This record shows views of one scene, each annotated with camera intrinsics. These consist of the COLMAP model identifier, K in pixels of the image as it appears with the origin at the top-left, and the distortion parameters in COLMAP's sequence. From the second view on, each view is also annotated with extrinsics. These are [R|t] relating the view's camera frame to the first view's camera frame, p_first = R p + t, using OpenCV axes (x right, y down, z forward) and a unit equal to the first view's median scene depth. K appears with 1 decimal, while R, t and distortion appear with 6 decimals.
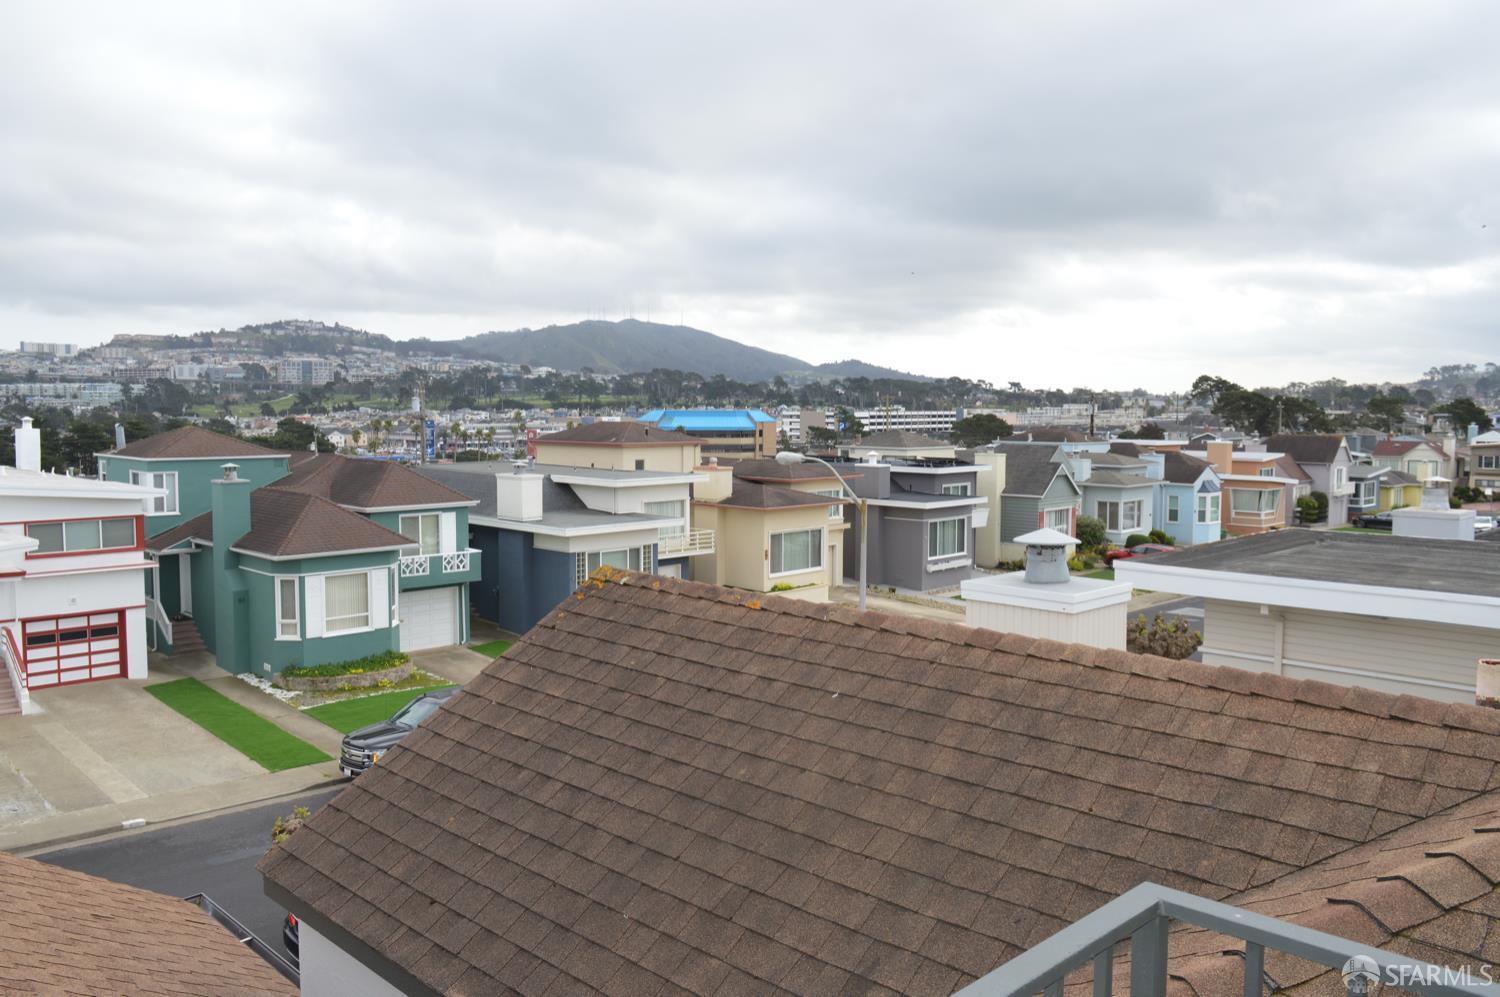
lens RADIAL K [[1176.3, 0, 747.4], [0, 1176.3, 492.8], [0, 0, 1]] dist [-0.023838, 0.012821]
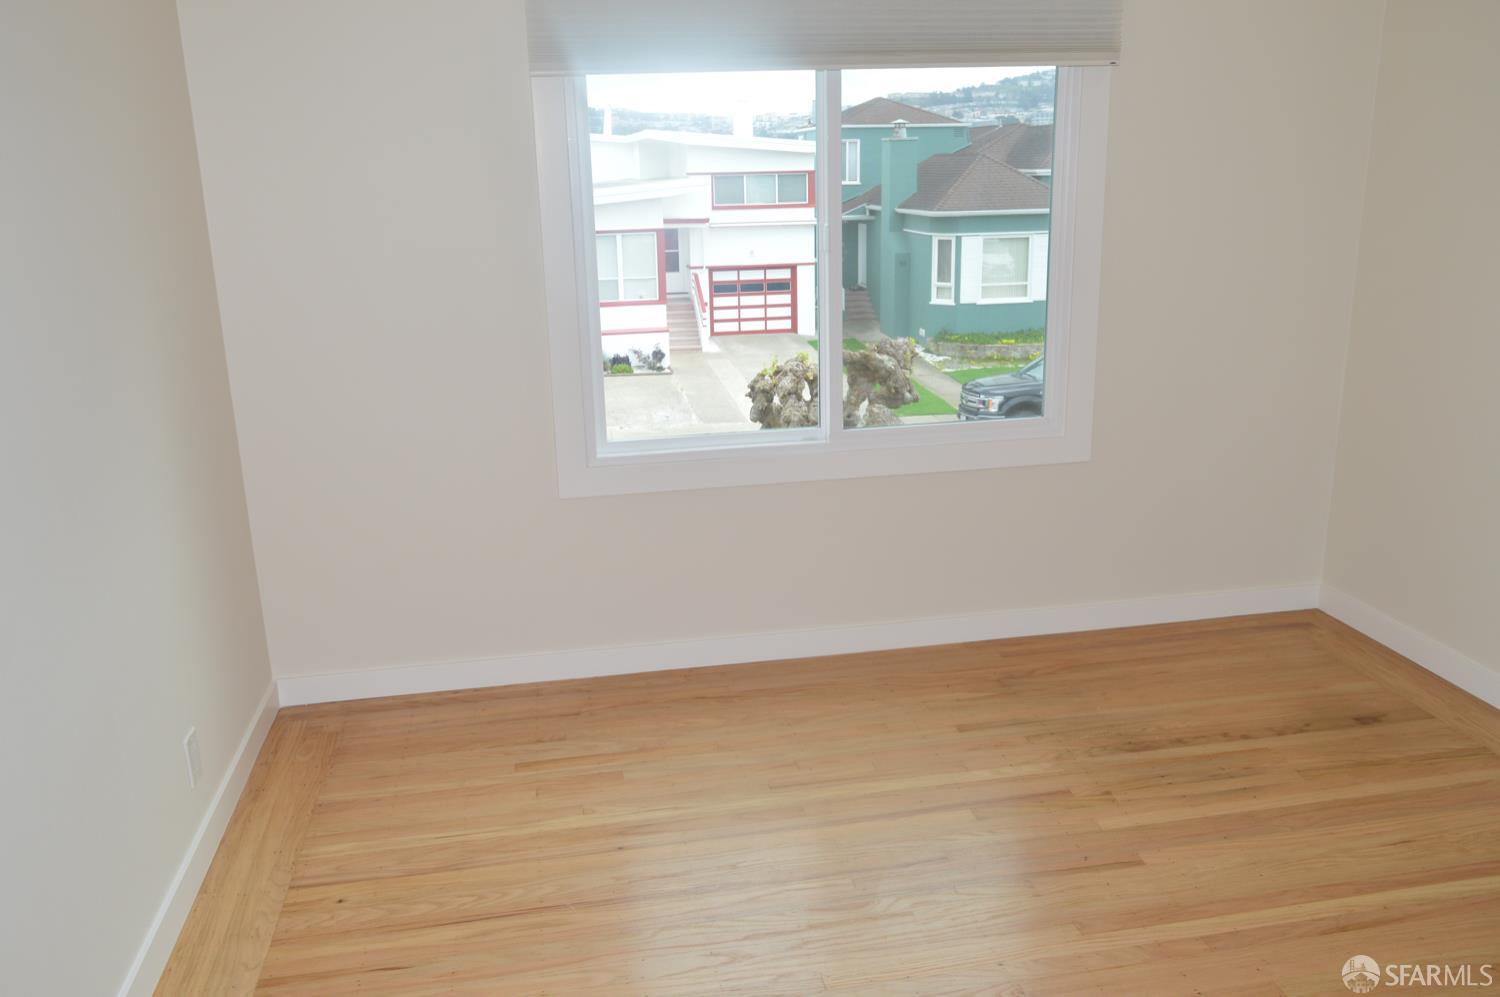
lens RADIAL K [[1176.3, 0, 753.0], [0, 1176.3, 494.2], [0, 0, 1]] dist [-0.023838, 0.012821]
pose [[0.821852, 0.133012, -0.553956, 0.035045], [-0.018701, 0.978137, 0.207118, 0.082752], [0.569394, -0.159861, 0.806371, 0.112518]]
